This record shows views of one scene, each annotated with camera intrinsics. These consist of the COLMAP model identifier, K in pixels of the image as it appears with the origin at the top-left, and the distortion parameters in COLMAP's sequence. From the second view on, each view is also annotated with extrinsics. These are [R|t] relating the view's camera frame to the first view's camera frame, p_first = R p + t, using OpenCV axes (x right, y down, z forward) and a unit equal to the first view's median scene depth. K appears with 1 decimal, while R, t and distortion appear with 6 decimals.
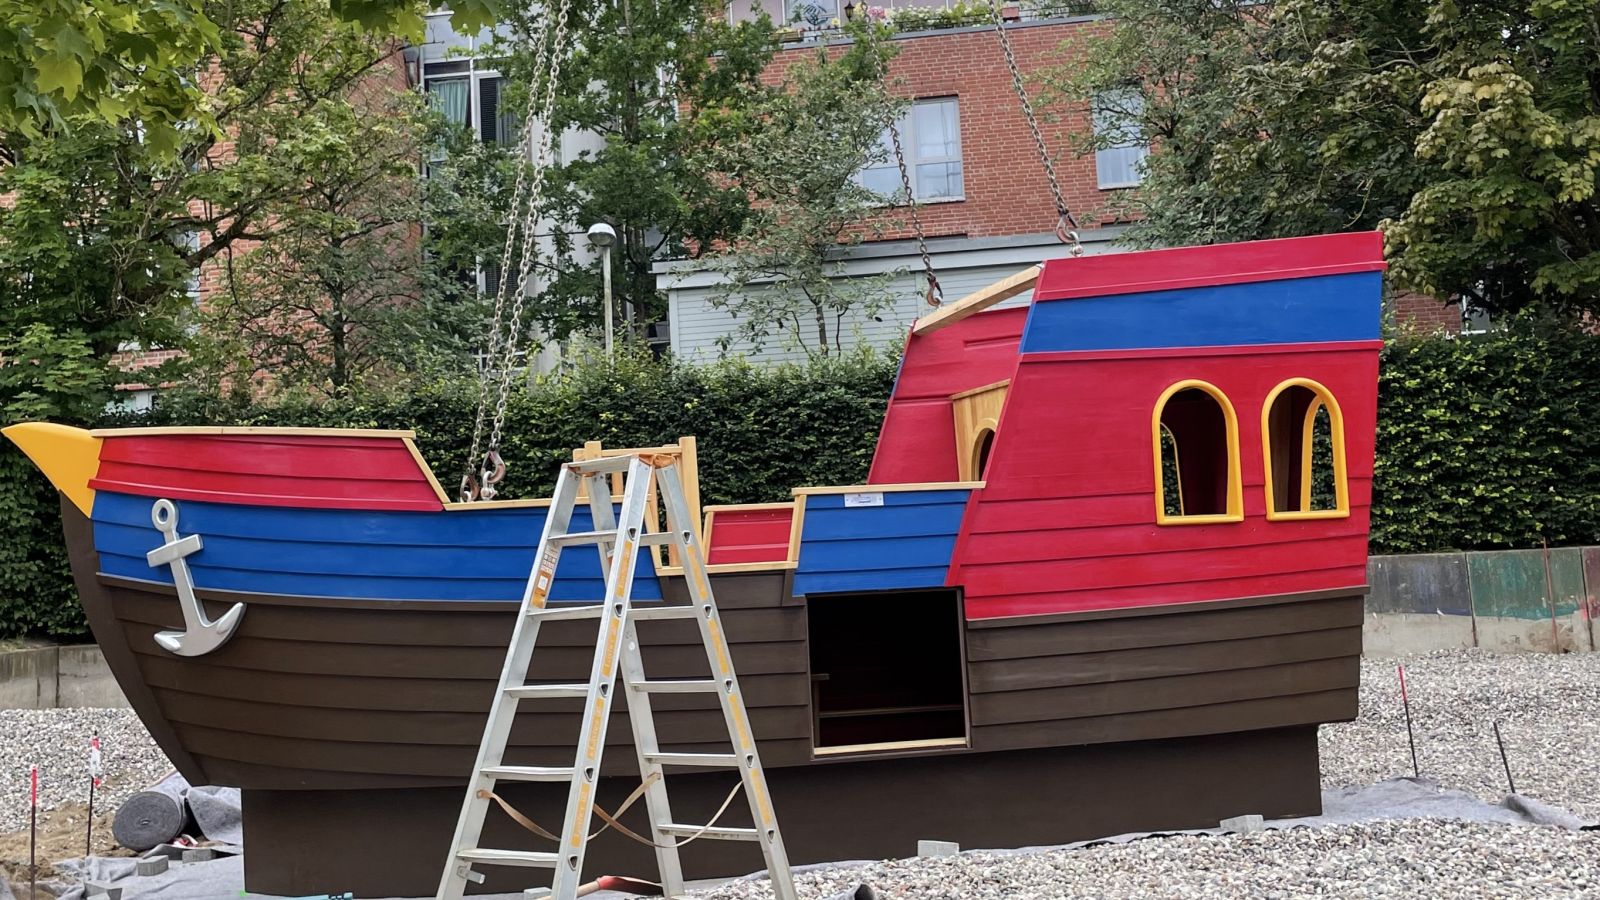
lens RADIAL K [[1772.0, 0, 705.0], [0, 1772.0, 279.8], [0, 0, 1]] dist [0.115666, -0.137841]
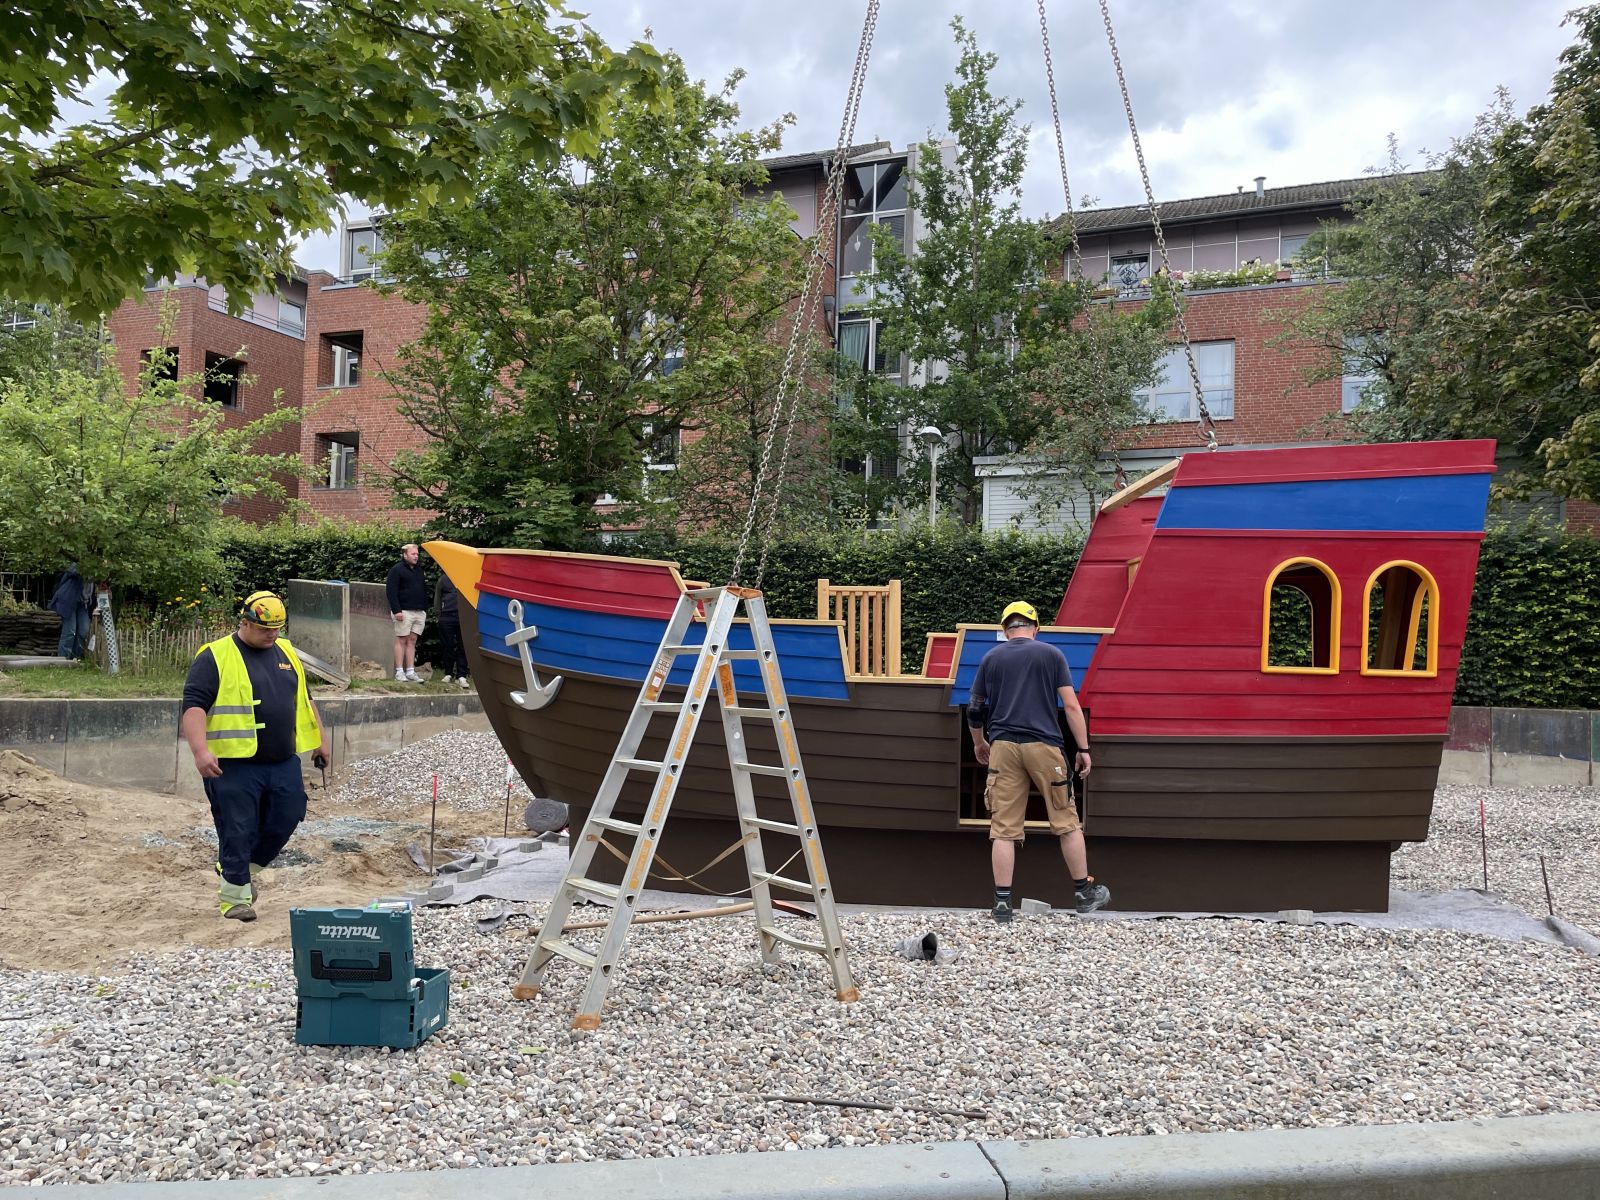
lens RADIAL K [[1191.1, 0, 793.3], [0, 1191.1, 593.4], [0, 0, 1]] dist [0.096554, -0.114935]
pose [[0.972573, 0.062841, -0.223948, 0.070850], [-0.039885, 0.993609, 0.105600, 0.004547], [0.229153, -0.093771, 0.968863, 0.072317]]
